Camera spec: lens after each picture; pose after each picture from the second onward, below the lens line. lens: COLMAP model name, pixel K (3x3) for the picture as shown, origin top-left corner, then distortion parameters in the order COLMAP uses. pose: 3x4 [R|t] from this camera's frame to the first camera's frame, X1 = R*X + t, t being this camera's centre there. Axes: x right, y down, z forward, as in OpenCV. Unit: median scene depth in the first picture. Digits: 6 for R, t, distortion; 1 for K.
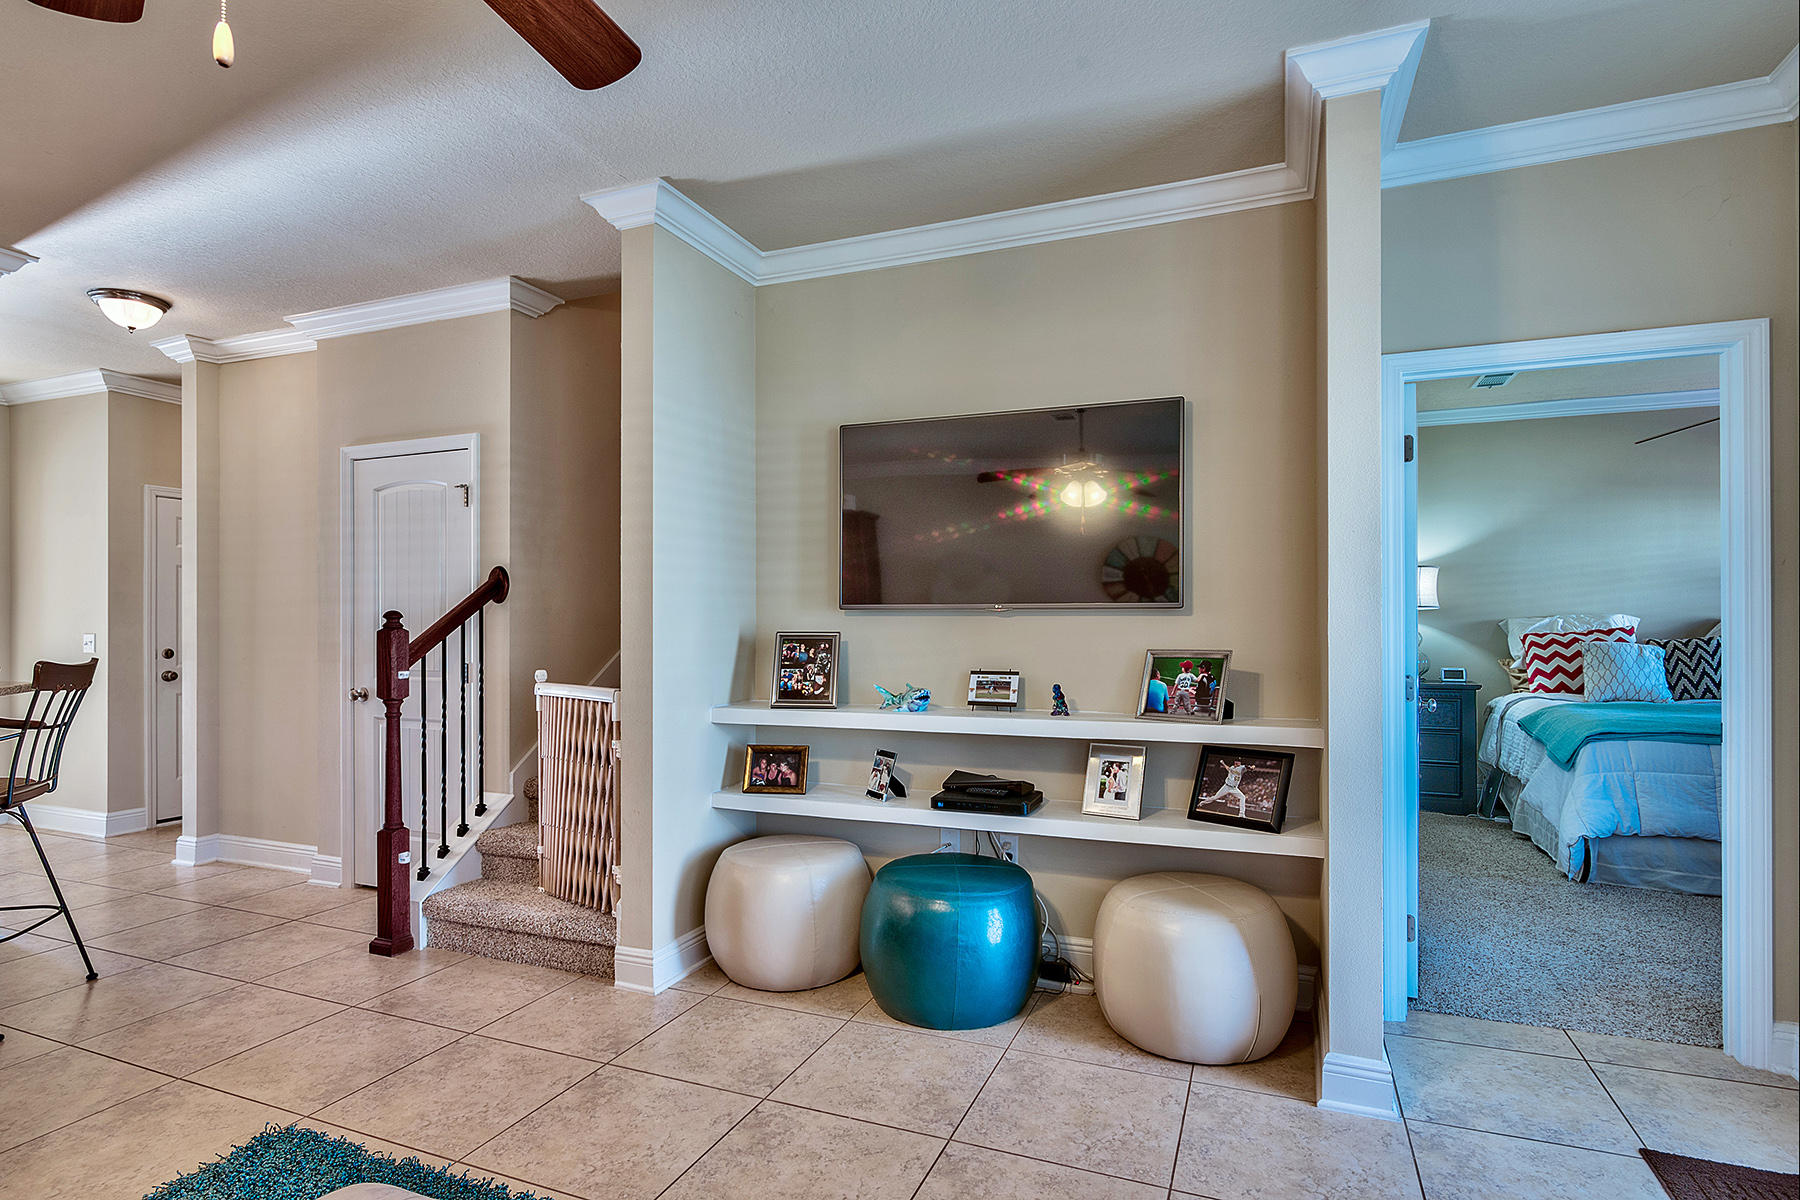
lens RADIAL K [[906.4, 0, 912.5], [0, 906.4, 626.7], [0, 0, 1]] dist [0.013782, 0.001715]
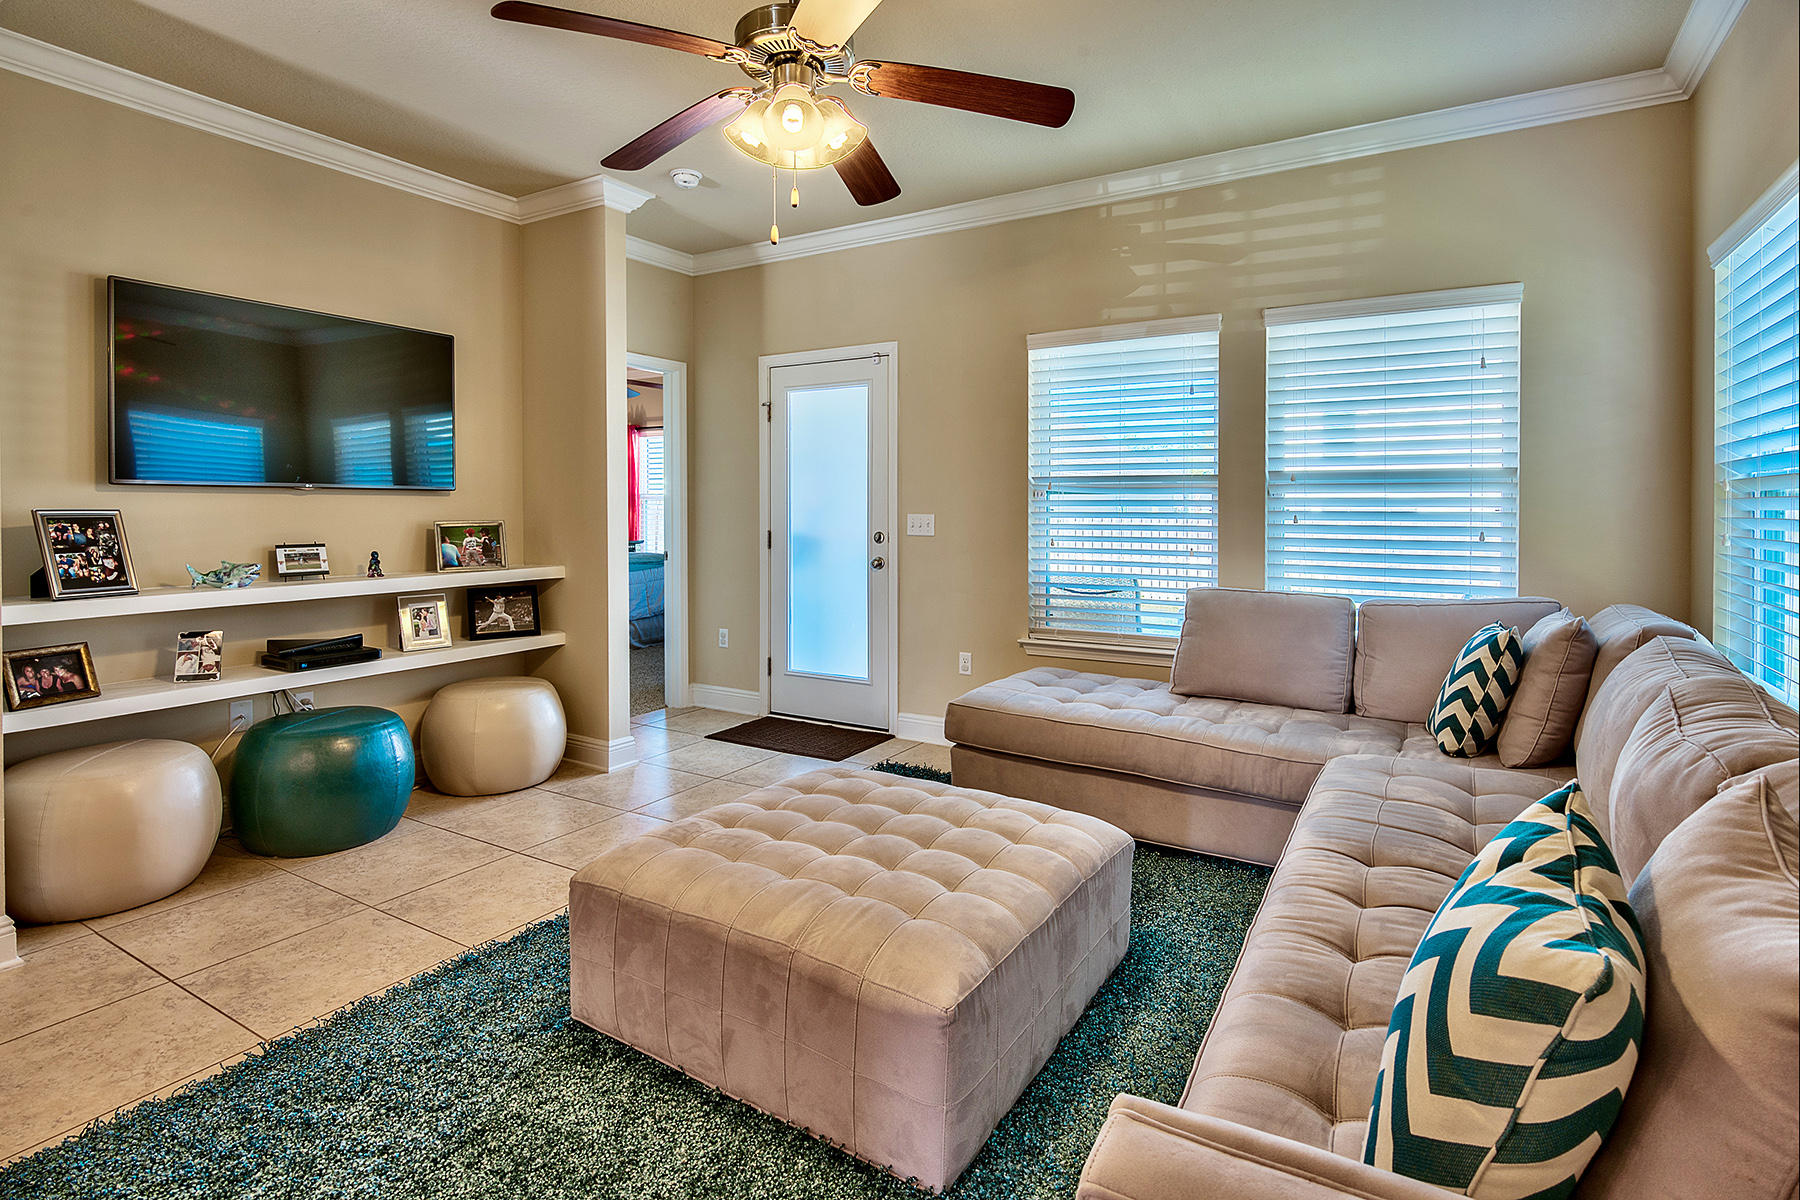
lens RADIAL K [[906.4, 0, 890.2], [0, 906.4, 509.1], [0, 0, 1]] dist [0.013782, 0.001715]
pose [[0.178251, -0.003477, 0.983979, -0.885966], [-0.000640, 0.999993, 0.003649, 0.001780], [-0.983985, -0.001281, 0.178248, 0.100214]]
